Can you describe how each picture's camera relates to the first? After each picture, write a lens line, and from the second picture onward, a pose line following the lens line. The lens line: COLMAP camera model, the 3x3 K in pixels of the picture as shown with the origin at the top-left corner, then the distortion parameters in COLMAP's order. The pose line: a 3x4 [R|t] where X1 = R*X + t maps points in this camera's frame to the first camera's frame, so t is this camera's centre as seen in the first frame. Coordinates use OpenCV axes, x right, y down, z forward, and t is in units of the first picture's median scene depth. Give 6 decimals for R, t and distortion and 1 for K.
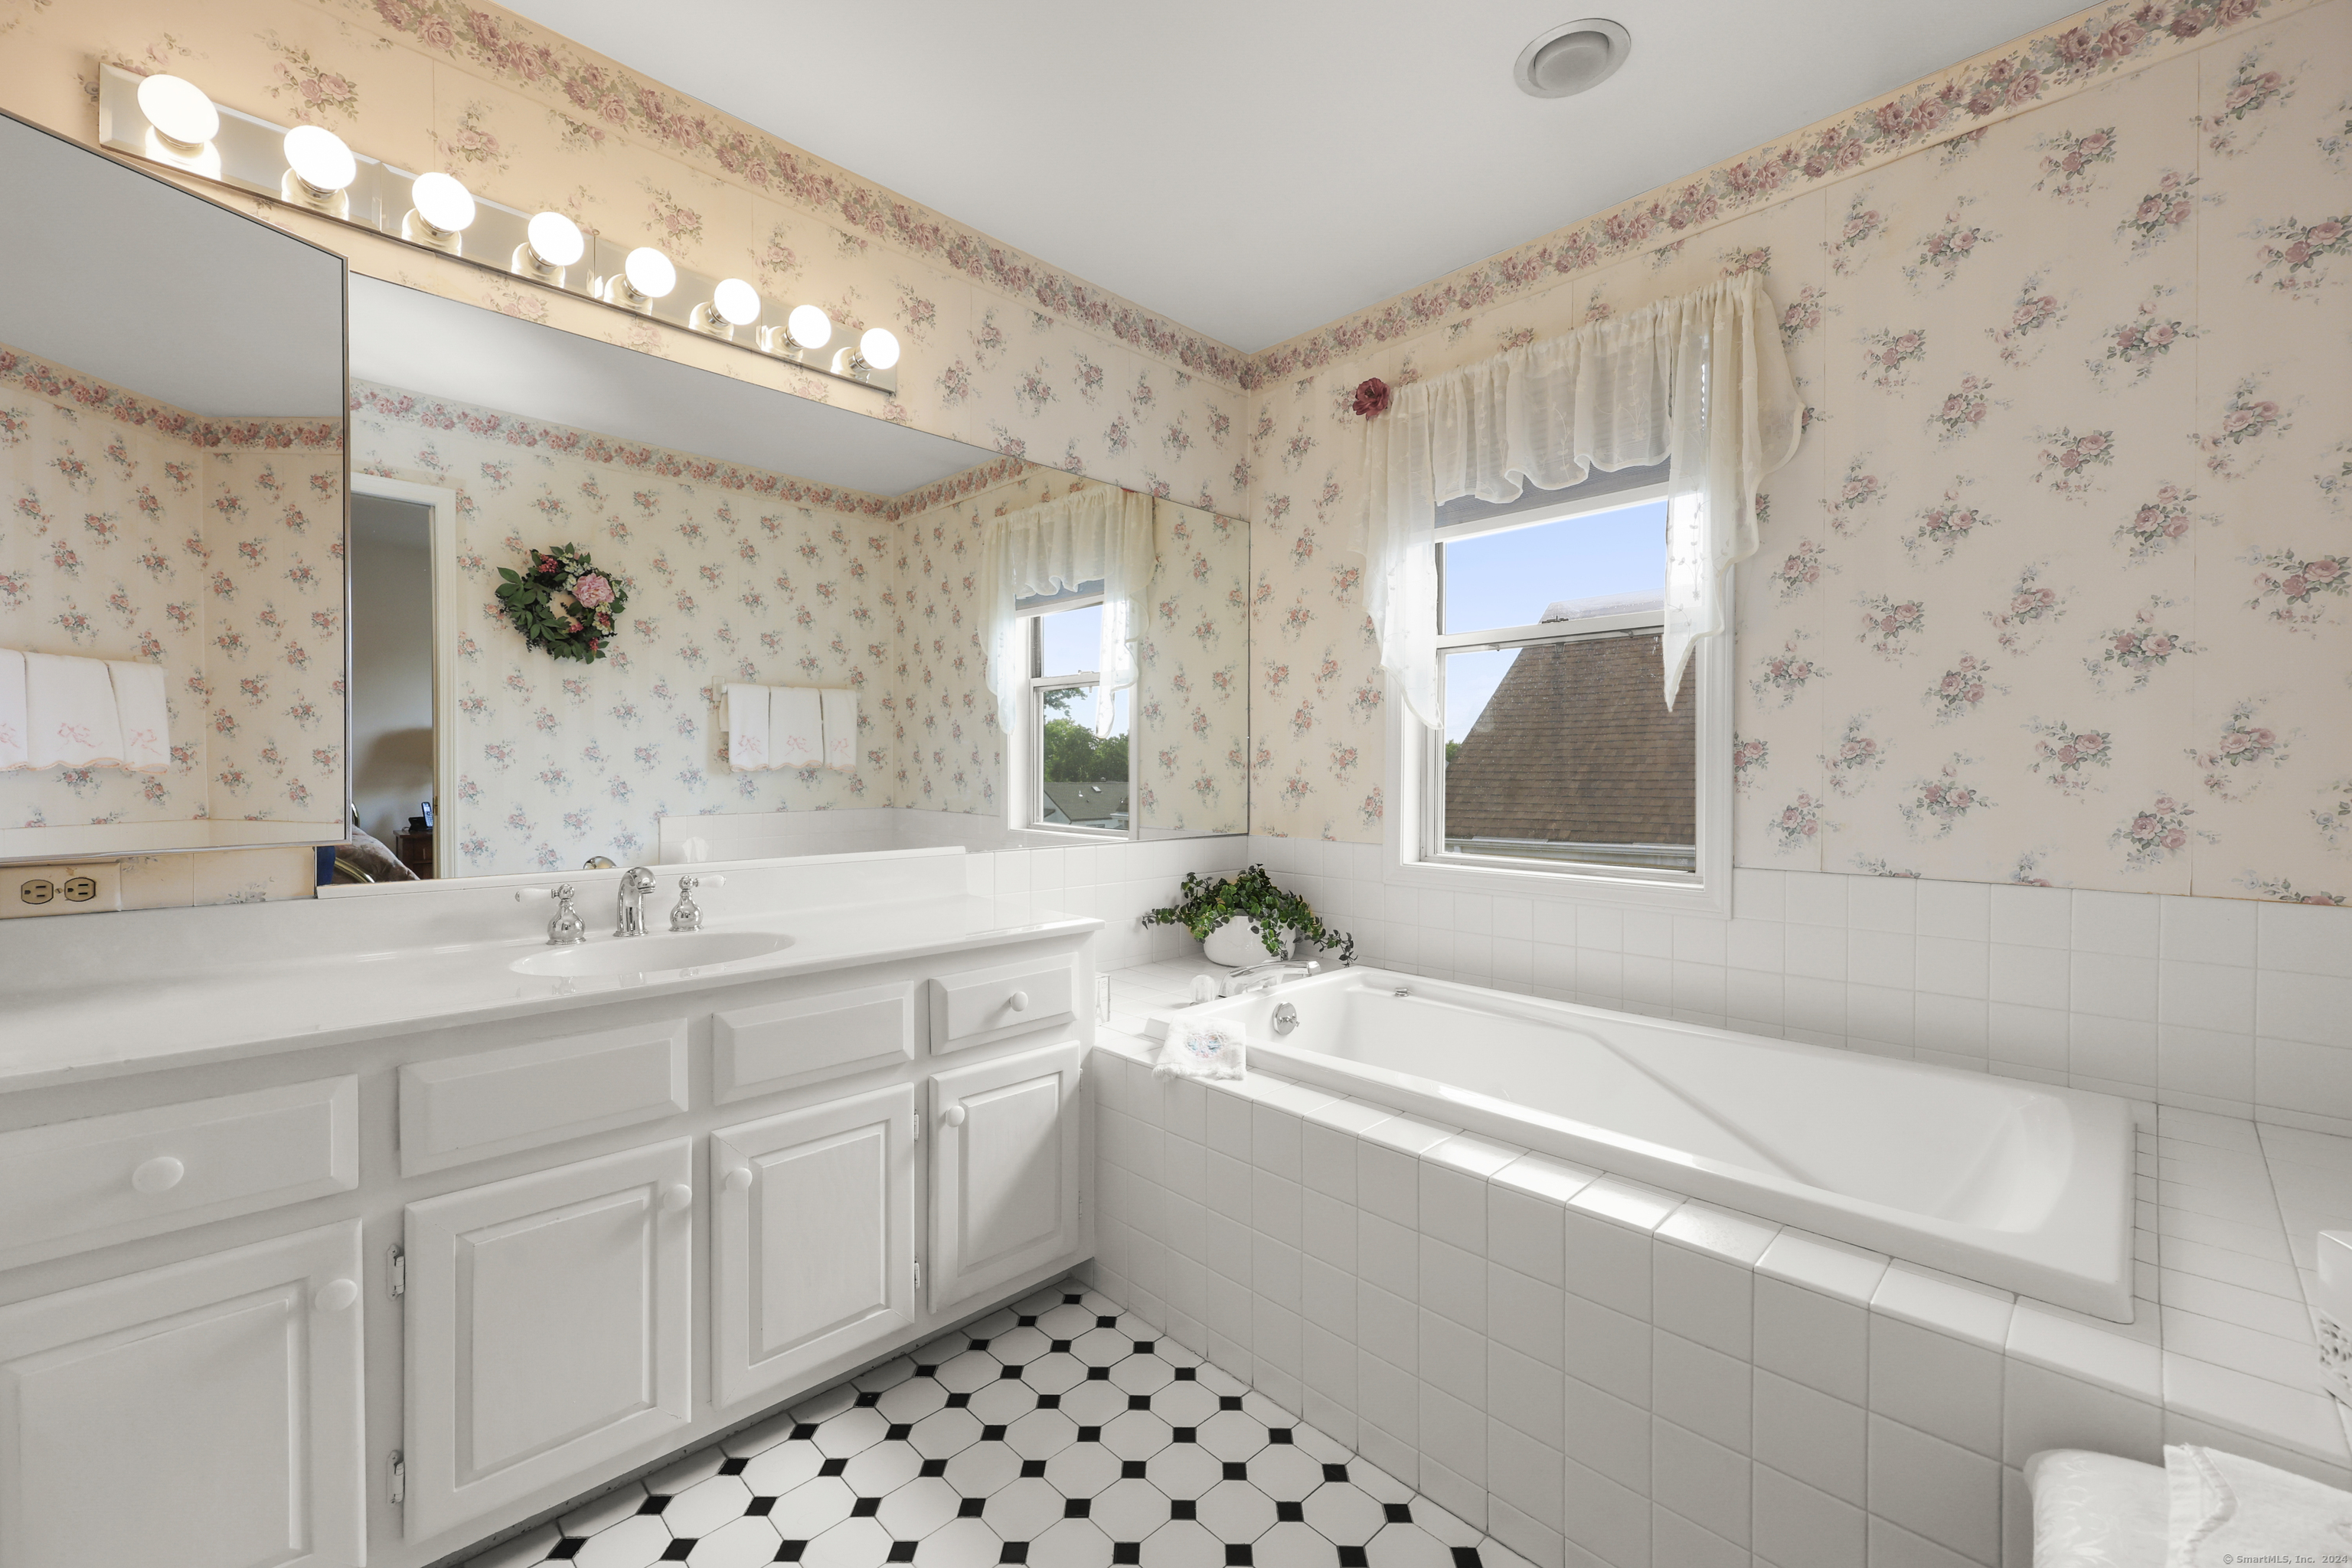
lens RADIAL K [[945.4, 0, 1184.5], [0, 945.4, 778.2], [0, 0, 1]] dist [-0.002195, -0.000669]
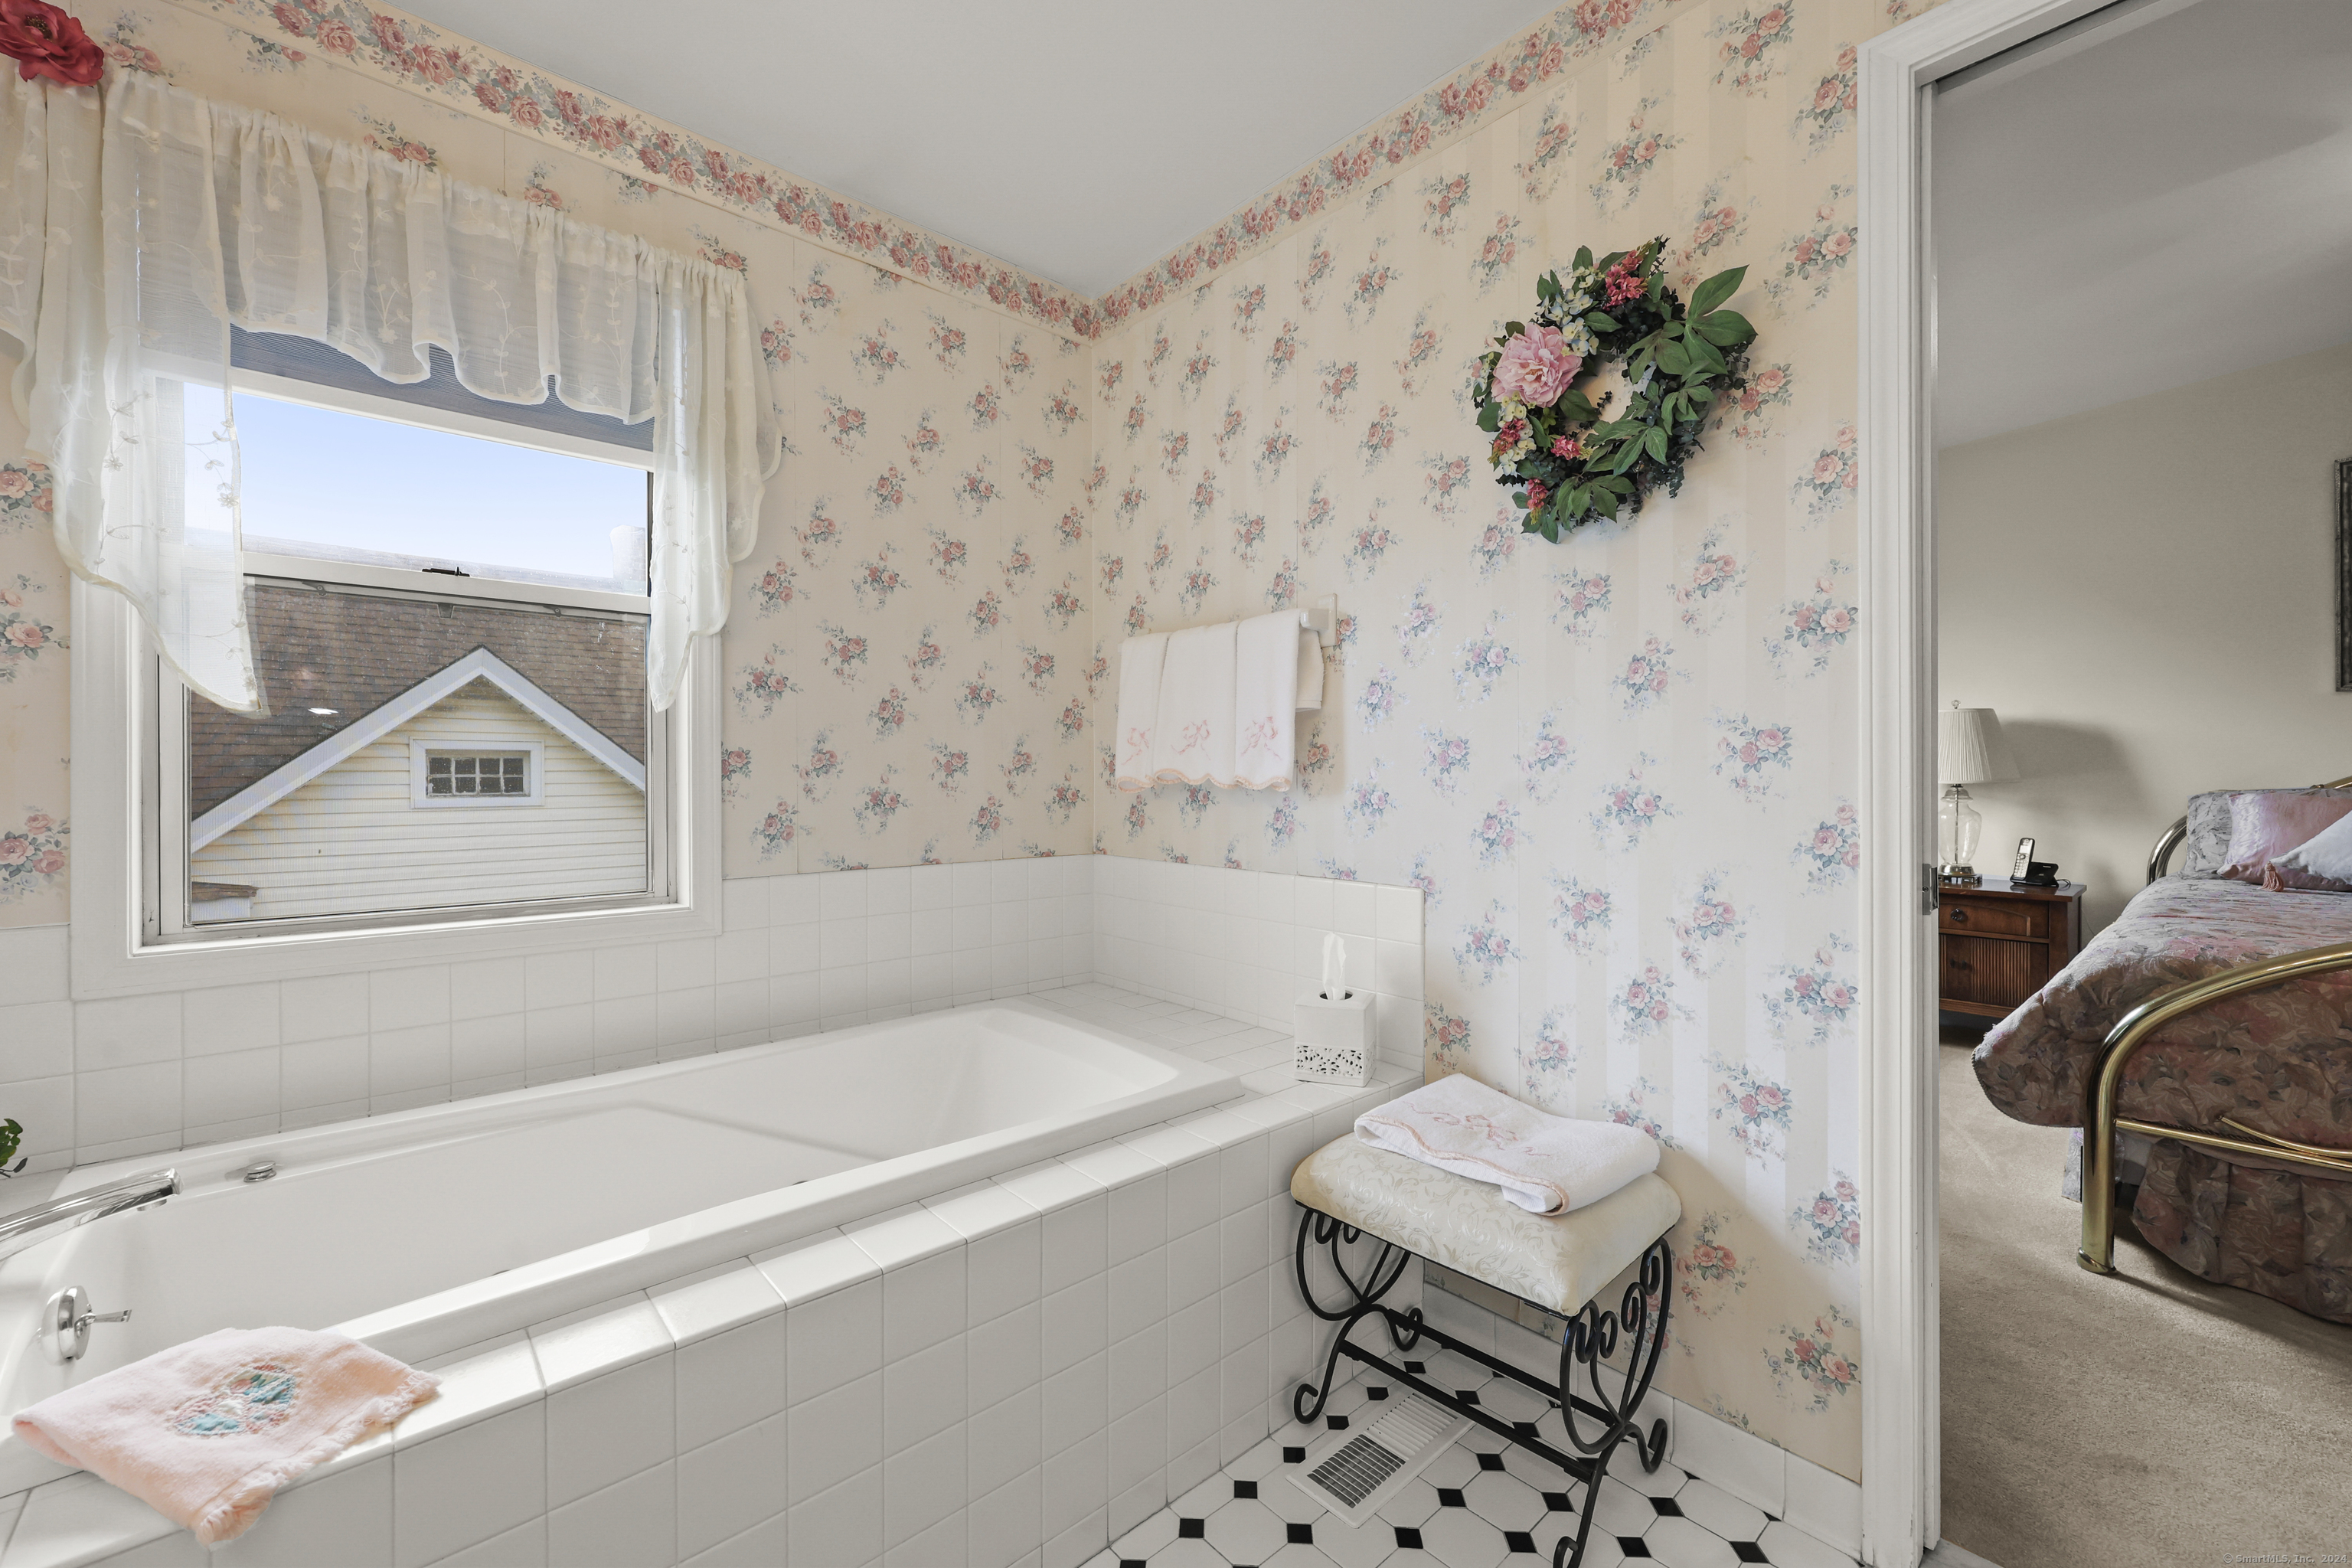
lens RADIAL K [[945.4, 0, 1184.9], [0, 945.4, 780.7], [0, 0, 1]] dist [-0.002195, -0.000669]
pose [[0.040652, -0.001626, 0.999172, -0.389308], [0.013738, 0.999905, 0.001068, -0.001465], [-0.999079, 0.013683, 0.040671, 0.531067]]
